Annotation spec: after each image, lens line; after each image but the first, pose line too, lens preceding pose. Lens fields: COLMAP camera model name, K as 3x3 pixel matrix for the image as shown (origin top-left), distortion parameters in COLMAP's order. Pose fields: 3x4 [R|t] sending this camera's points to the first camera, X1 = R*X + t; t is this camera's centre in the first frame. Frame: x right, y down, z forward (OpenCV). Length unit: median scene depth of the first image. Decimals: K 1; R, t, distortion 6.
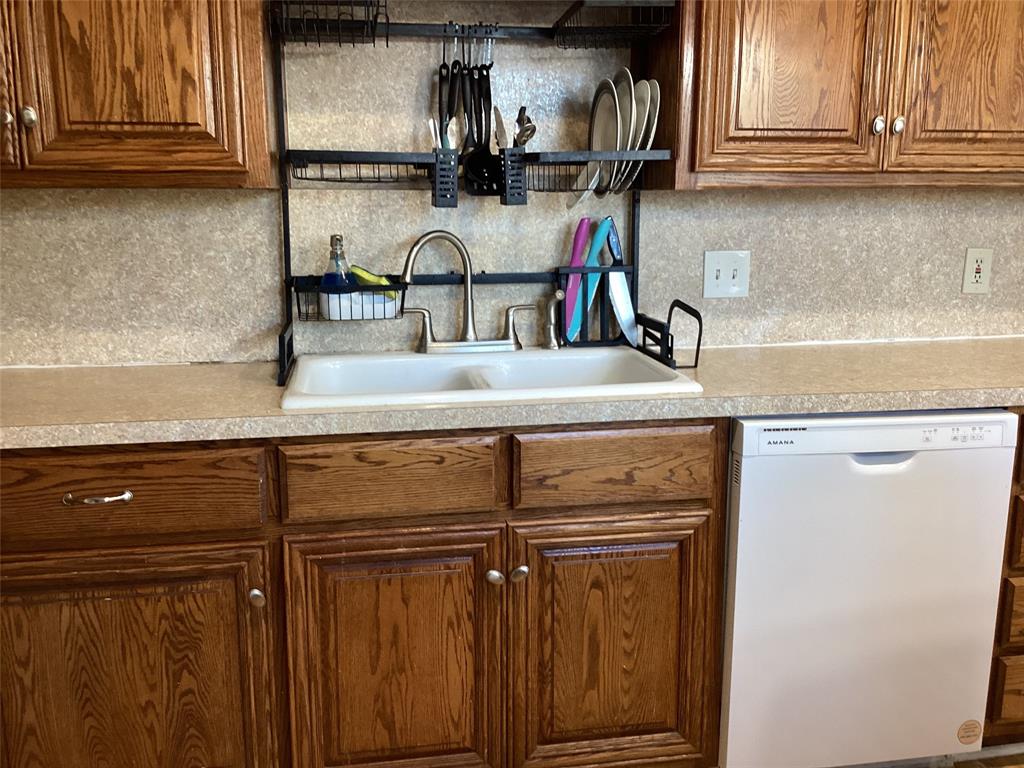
lens RADIAL K [[931.9, 0, 512.0], [0, 931.9, 384.0], [0, 0, 1]] dist [0.131824, -0.249439]
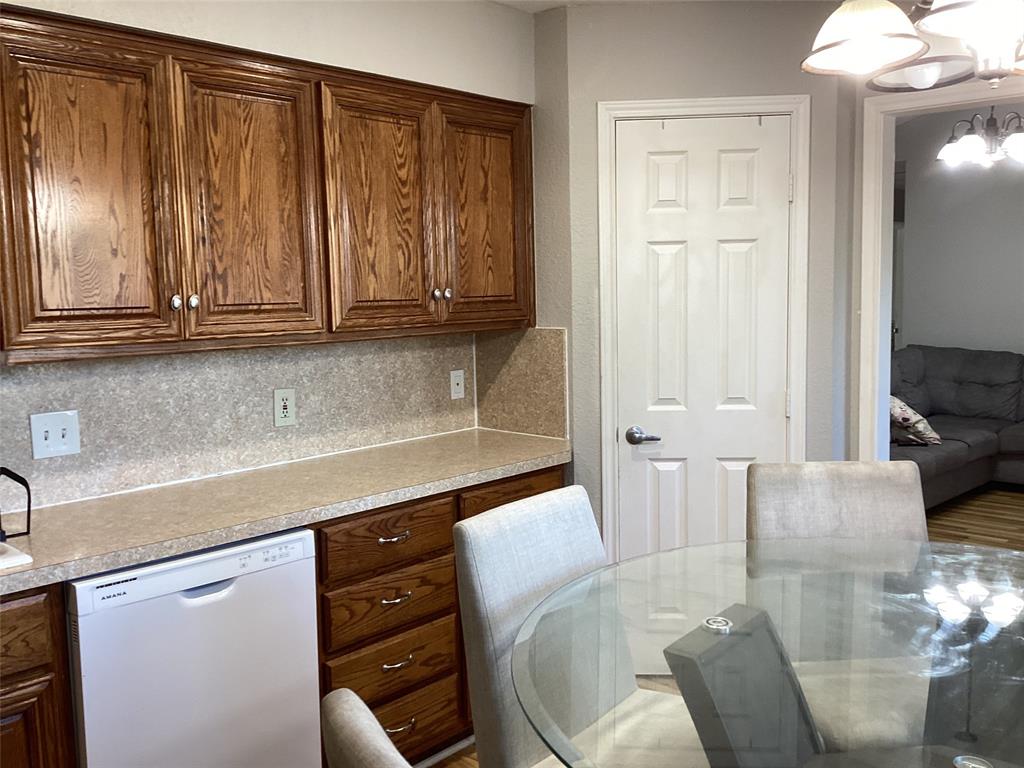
lens RADIAL K [[931.9, 0, 512.0], [0, 931.9, 384.0], [0, 0, 1]] dist [0.131824, -0.249439]
pose [[0.802432, -0.077936, 0.591632, 0.019985], [0.138767, 0.988626, -0.057978, -0.047154], [-0.580384, 0.128622, 0.804121, -0.169378]]
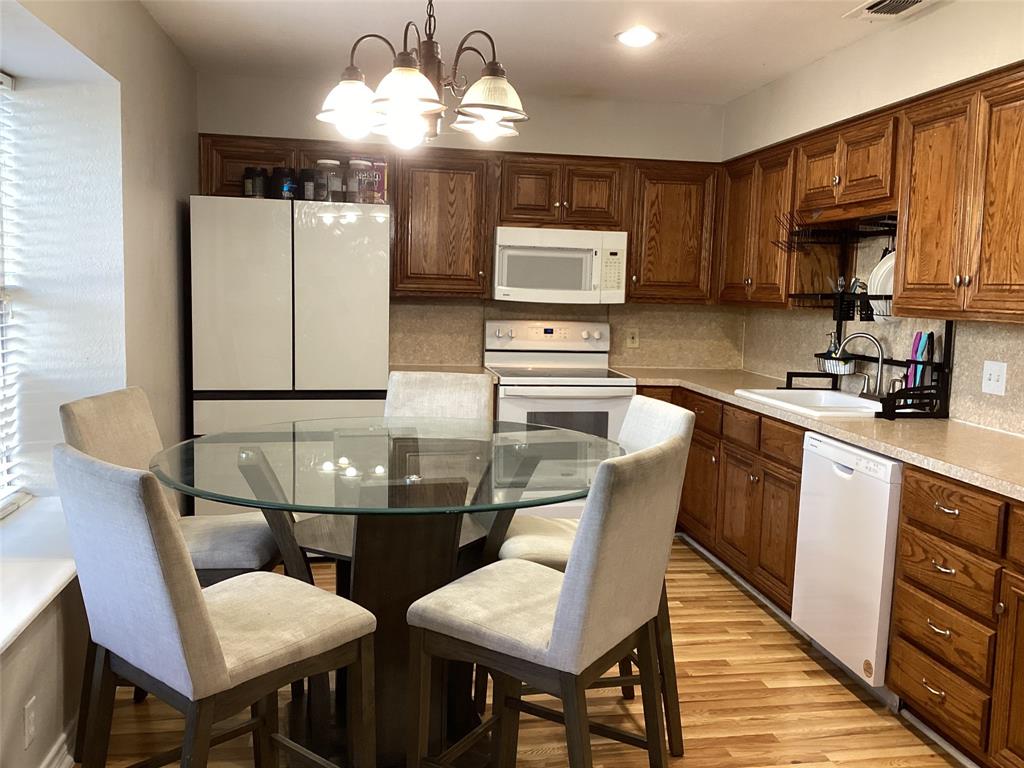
lens RADIAL K [[931.9, 0, 512.0], [0, 931.9, 384.0], [0, 0, 1]] dist [0.131824, -0.249439]
pose [[-0.022834, 0.106044, -0.994099, 1.935711], [-0.225495, 0.968188, 0.108460, -0.113854], [0.973977, 0.226641, 0.001805, 0.325986]]
